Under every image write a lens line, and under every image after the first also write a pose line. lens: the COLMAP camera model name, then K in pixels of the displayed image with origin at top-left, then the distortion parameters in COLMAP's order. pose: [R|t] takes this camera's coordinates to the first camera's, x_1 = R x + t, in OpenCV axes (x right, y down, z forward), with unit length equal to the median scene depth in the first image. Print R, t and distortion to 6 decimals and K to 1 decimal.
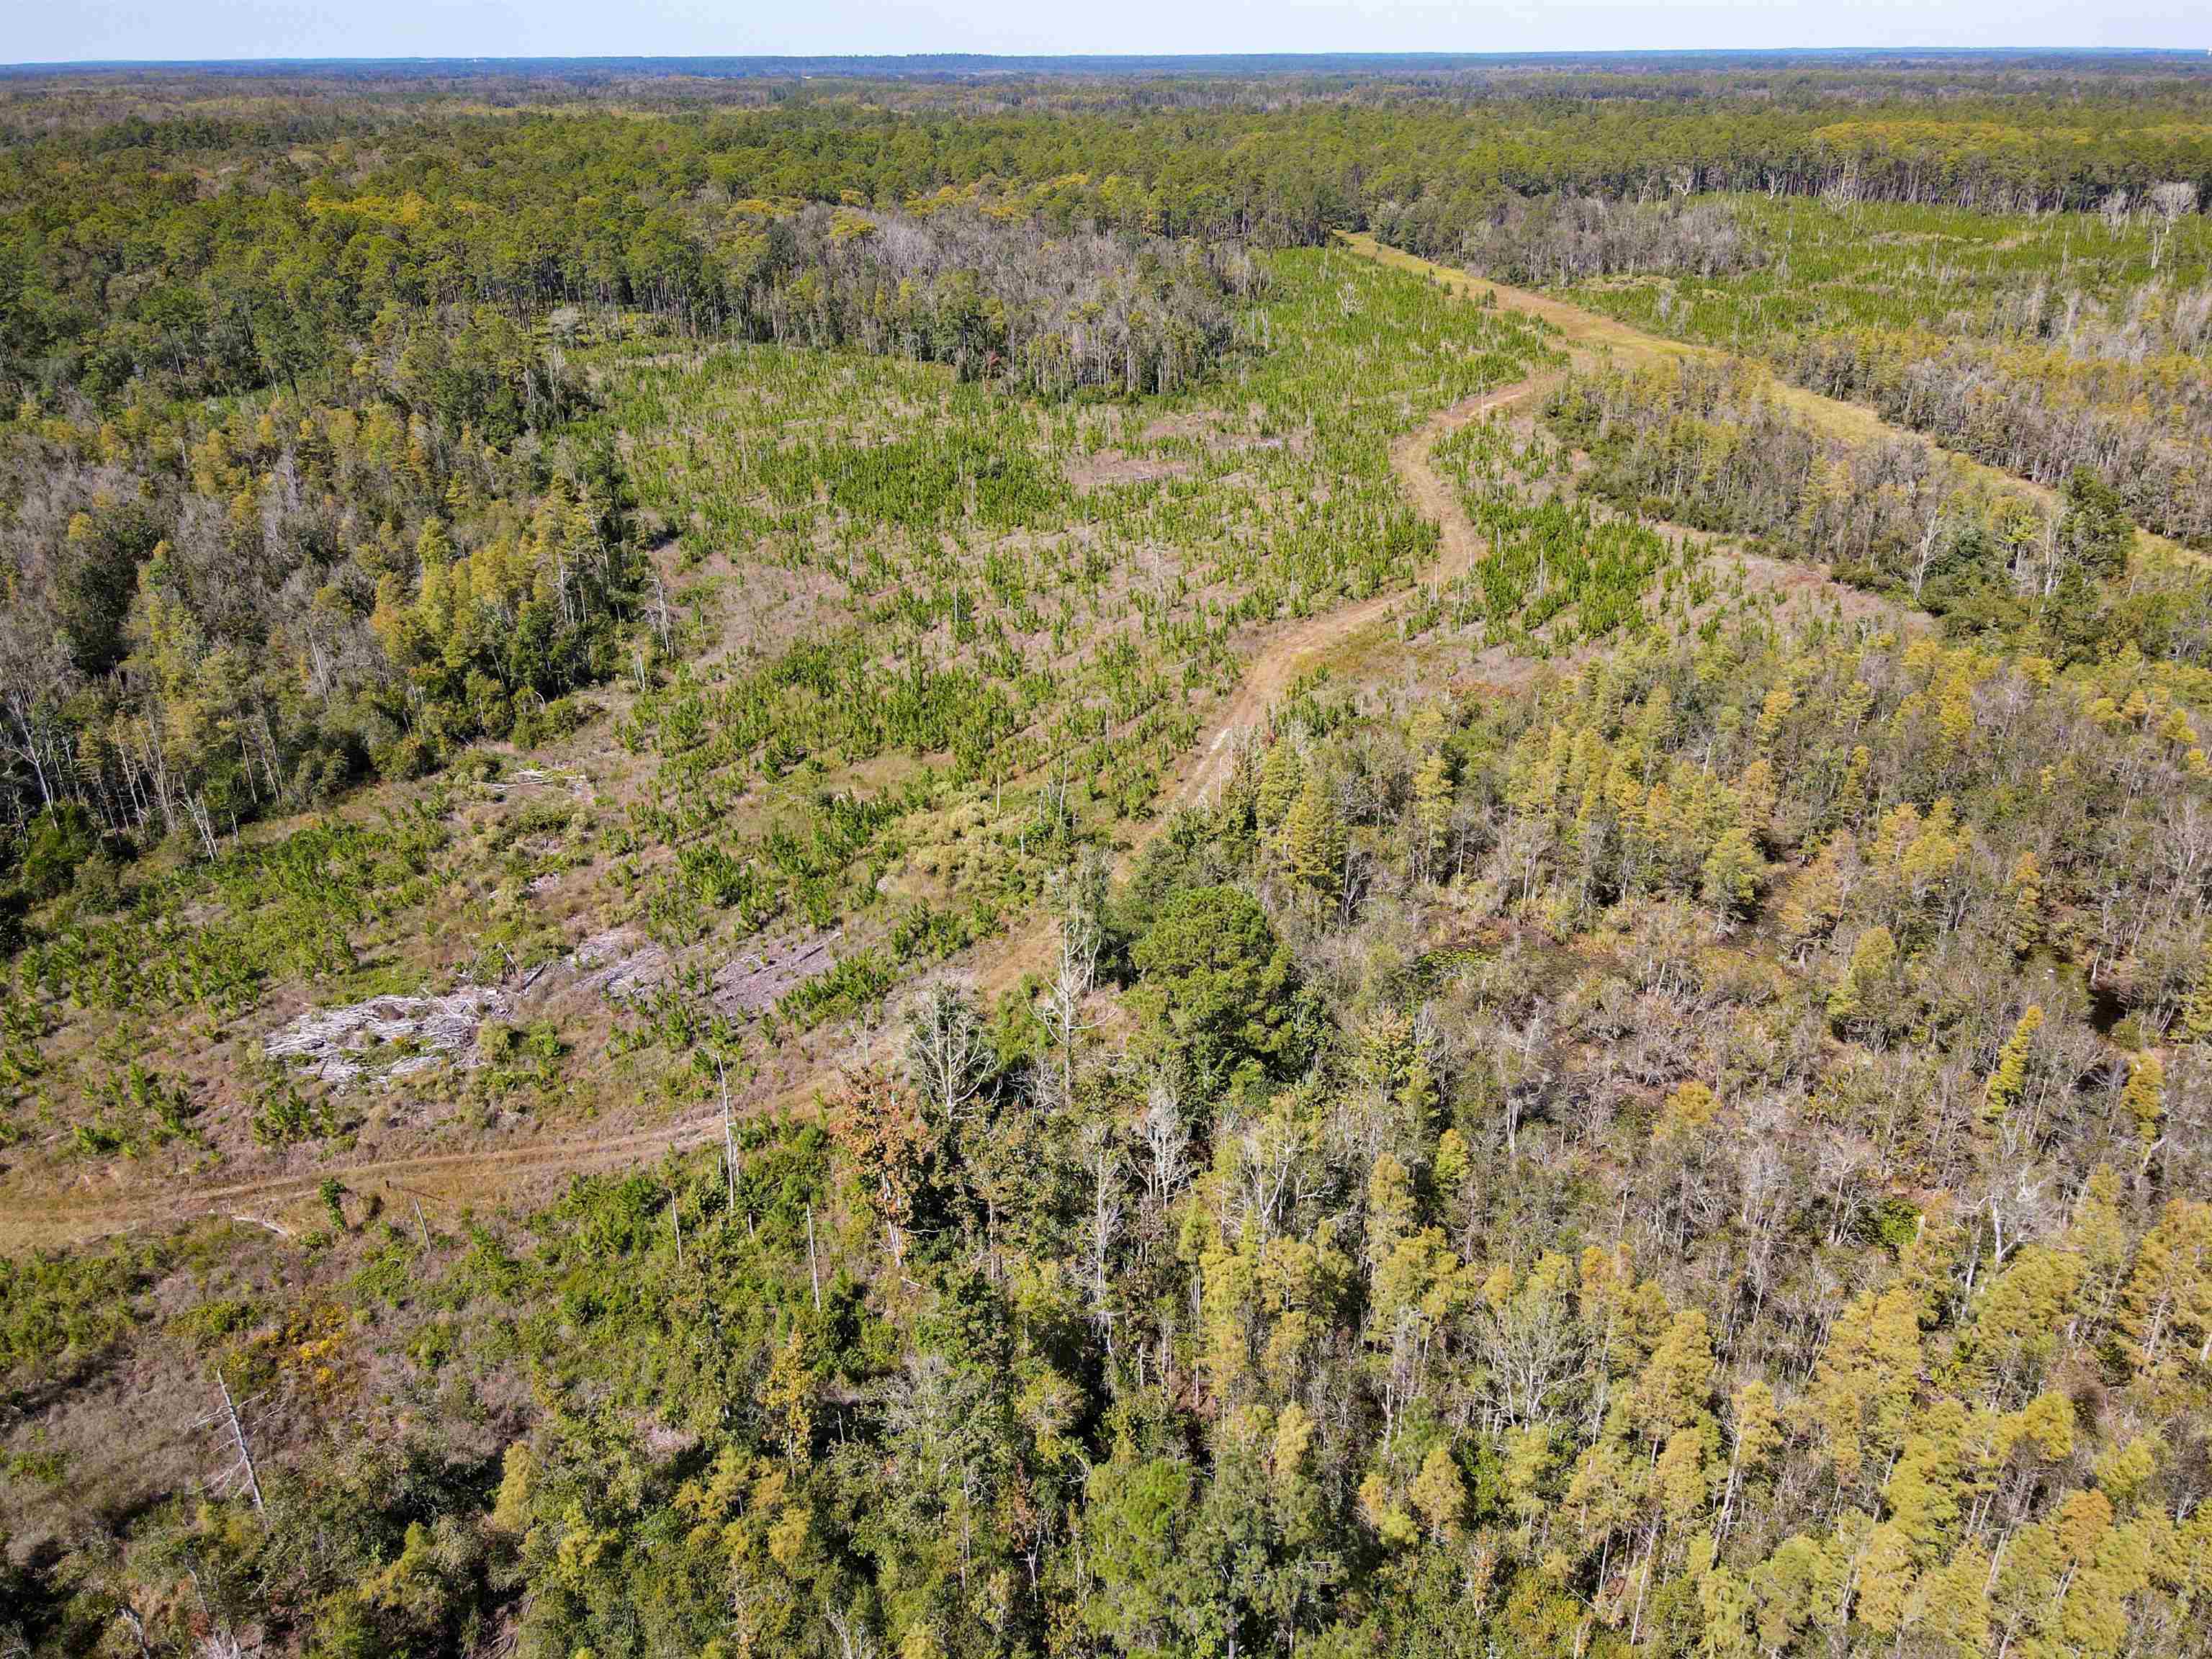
lens RADIAL K [[1619.9, 0, 1094.7], [0, 1619.9, 826.4], [0, 0, 1]] dist [-0.006571, 0.038405]
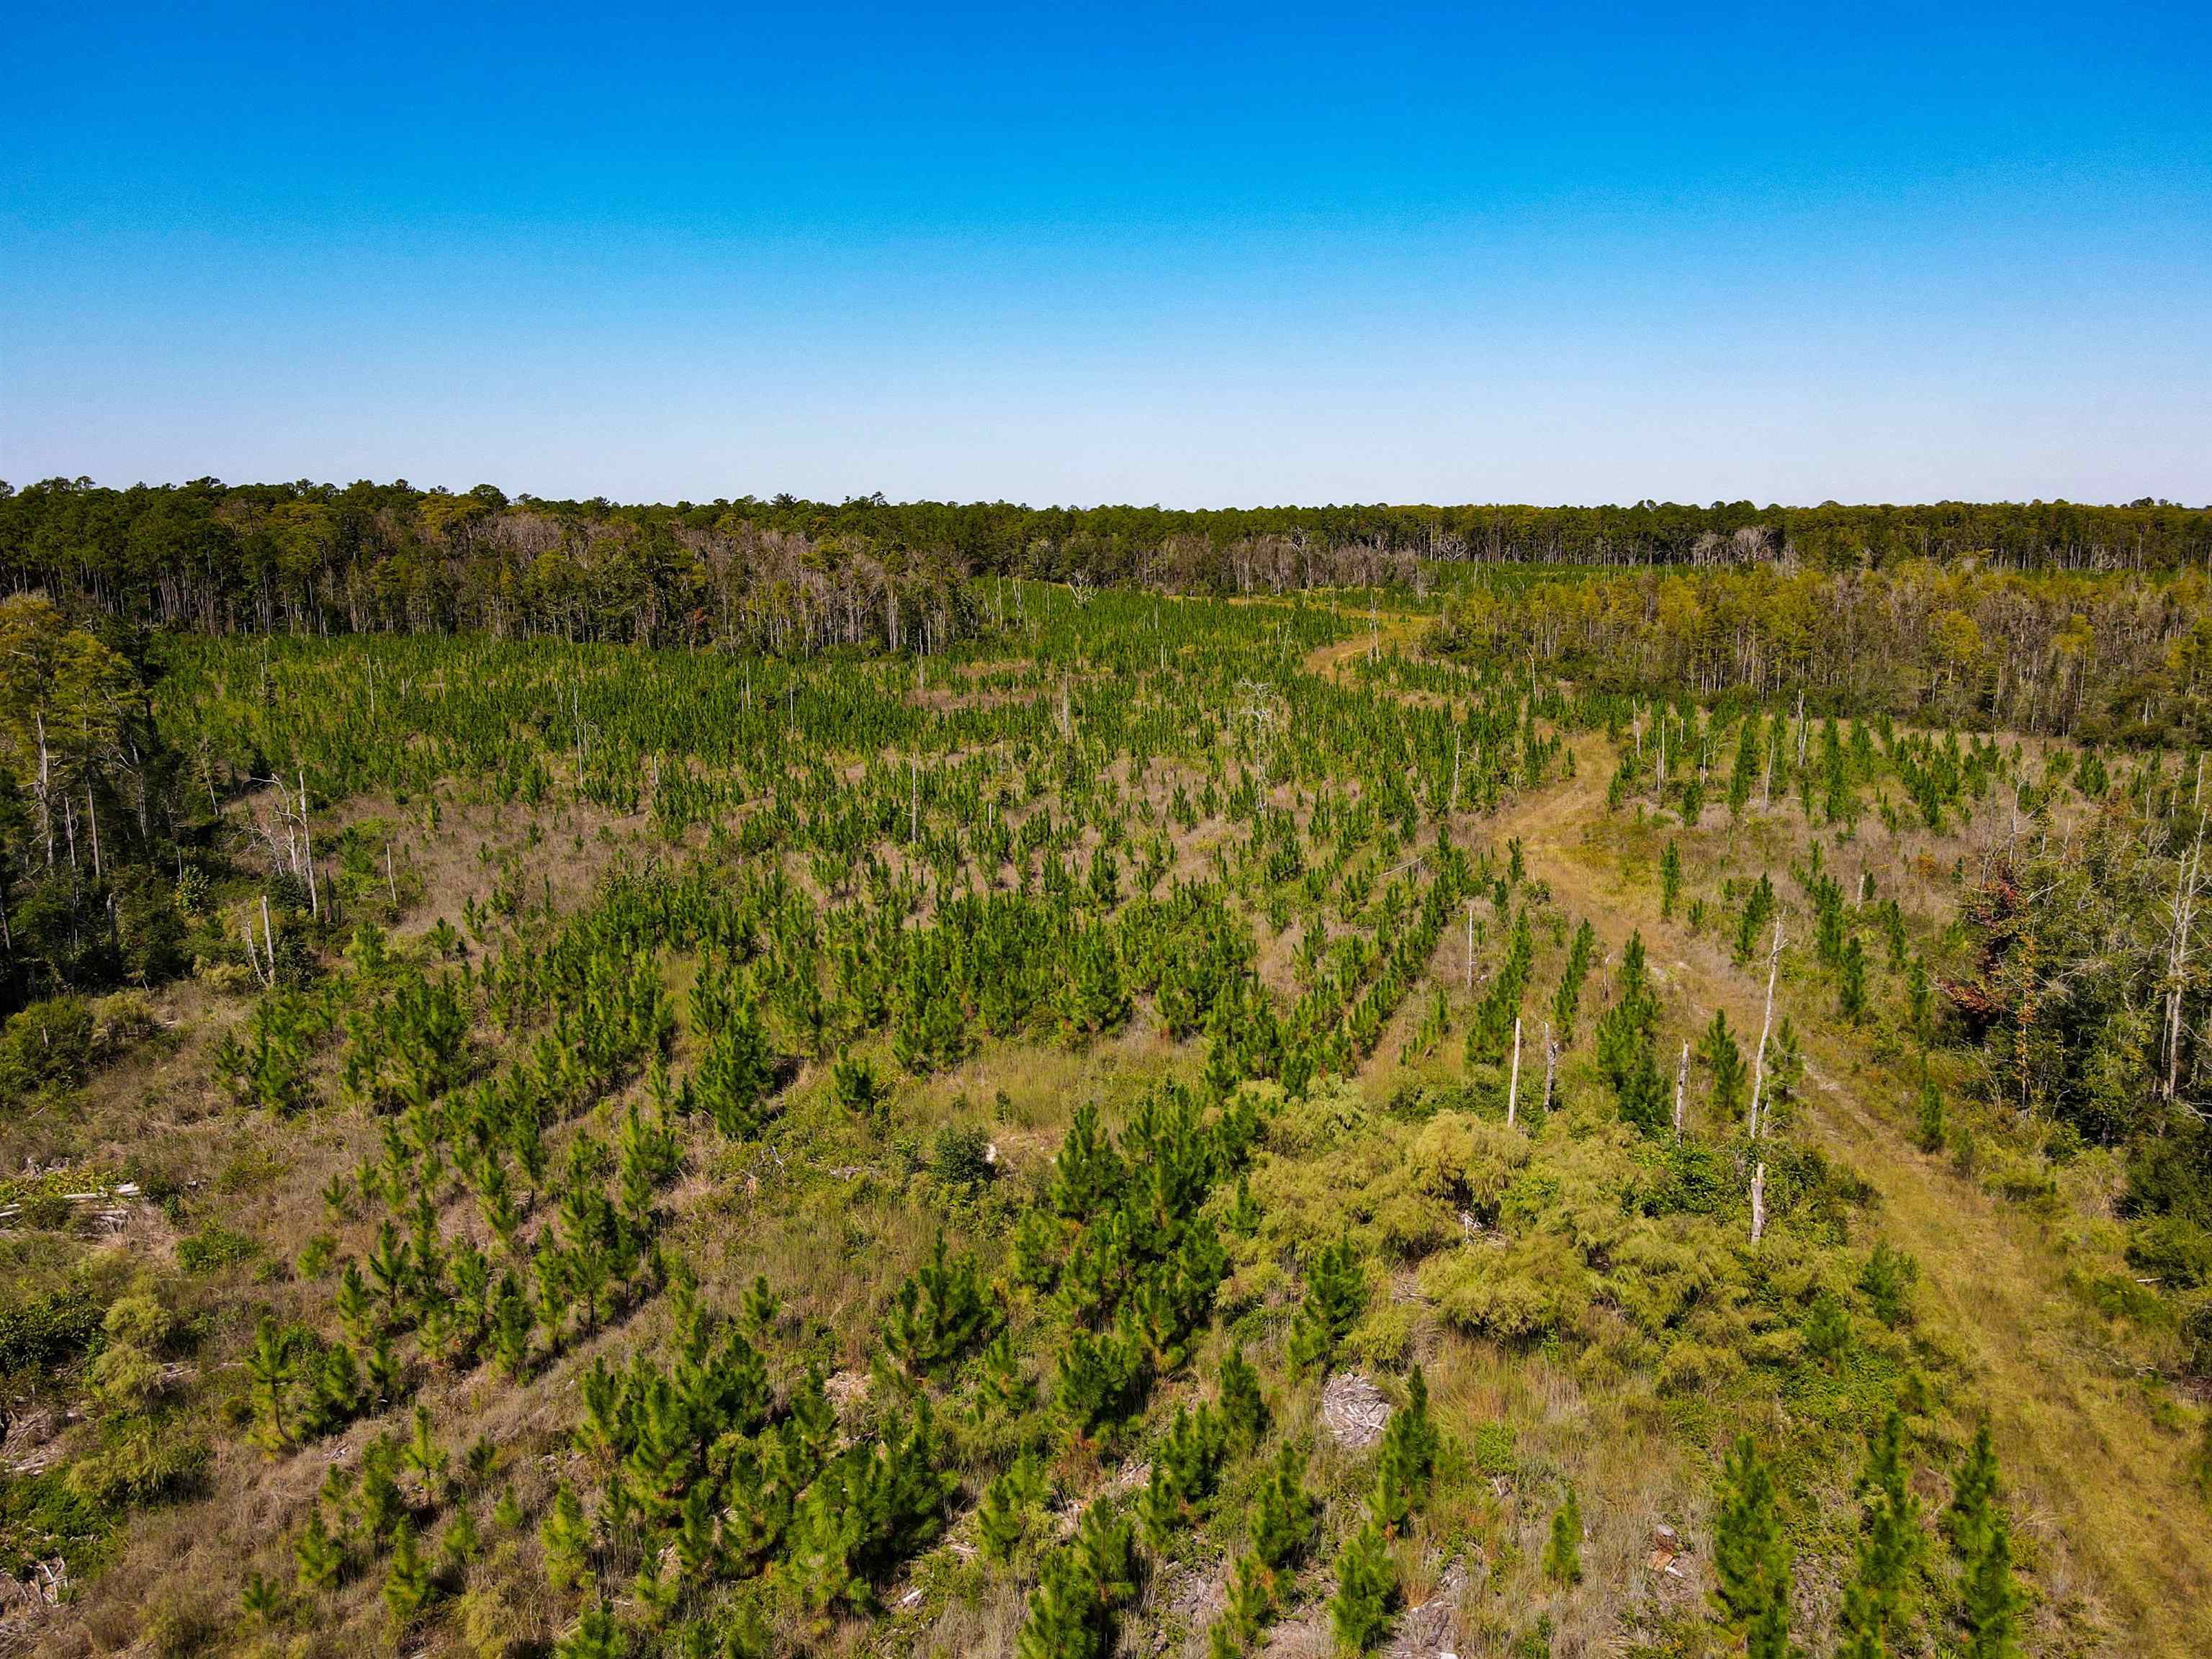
lens RADIAL K [[1619.9, 0, 1094.7], [0, 1619.9, 826.4], [0, 0, 1]] dist [-0.006571, 0.038405]
pose [[0.957774, -0.048885, 0.283336, -0.131436], [0.120586, 0.962881, -0.241494, 0.000823], [-0.261013, 0.265463, 0.928117, 0.376395]]
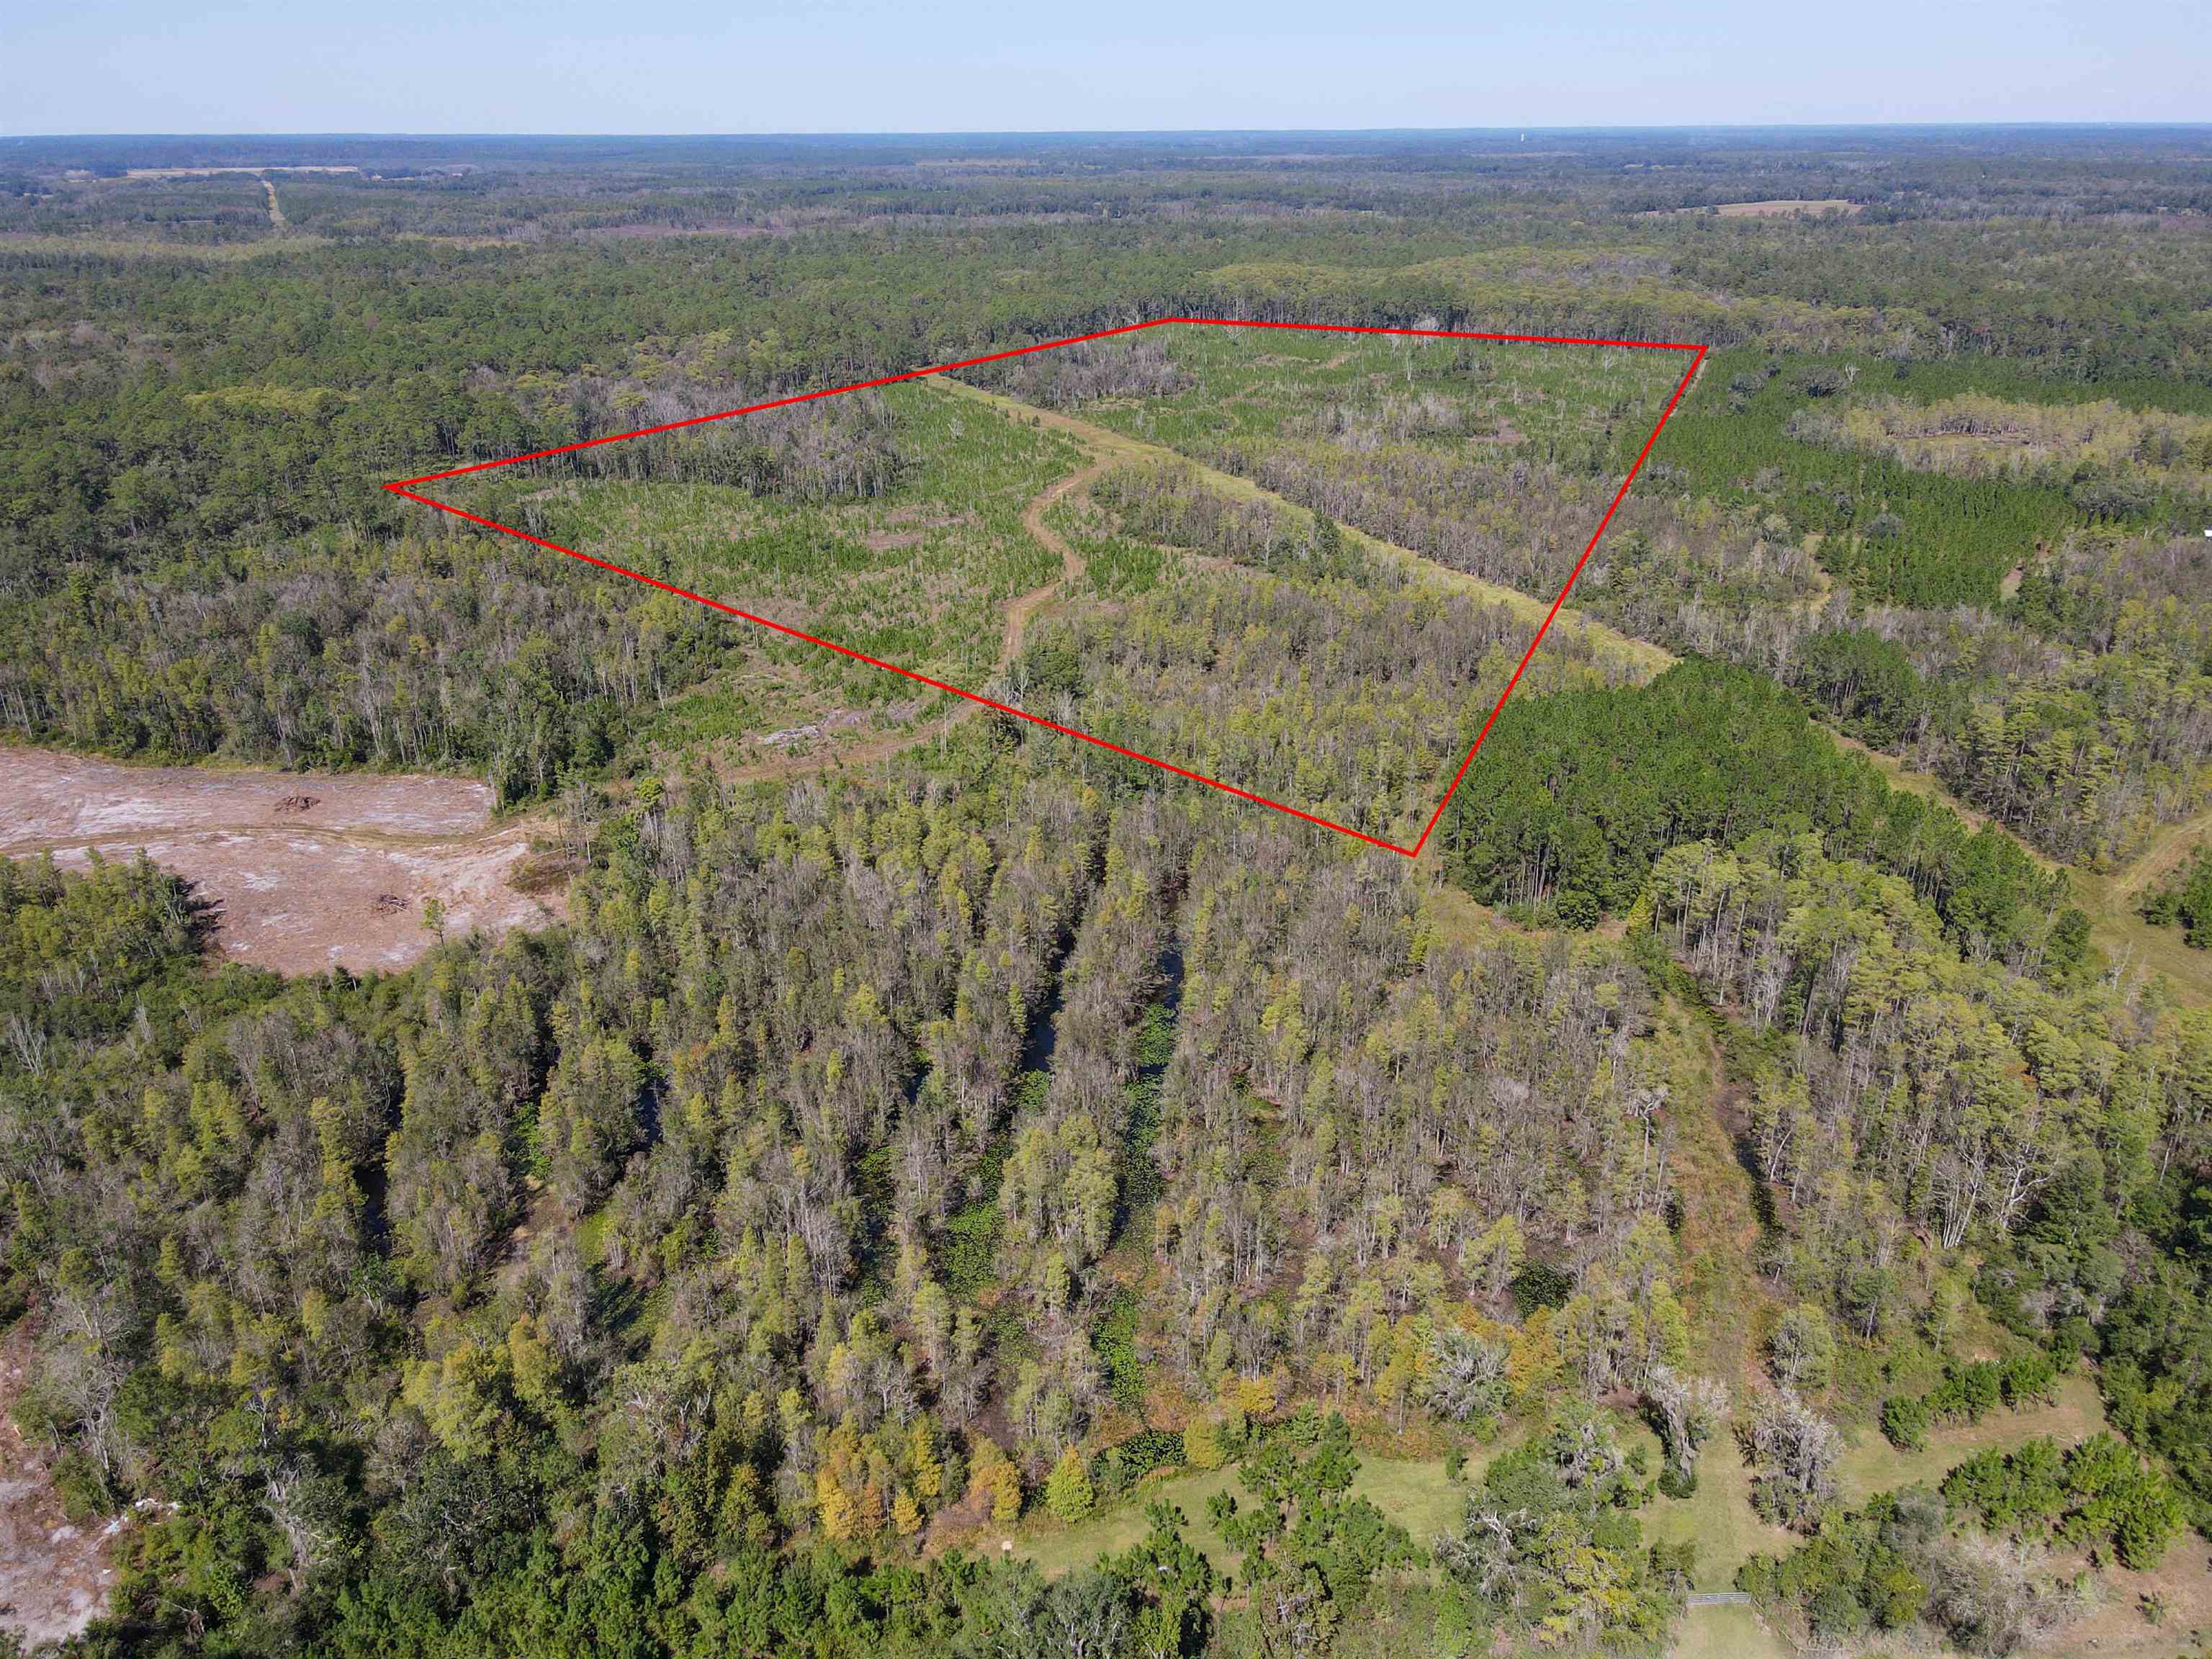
lens RADIAL K [[1614.5, 0, 1106.0], [0, 1614.5, 829.5], [0, 0, 1]] dist [-0.001171, 0.030730]
pose [[0.949968, -0.125711, 0.285934, -0.338534], [0.135776, 0.990617, -0.015567, 0.188271], [-0.281294, 0.053611, 0.958123, -0.906395]]
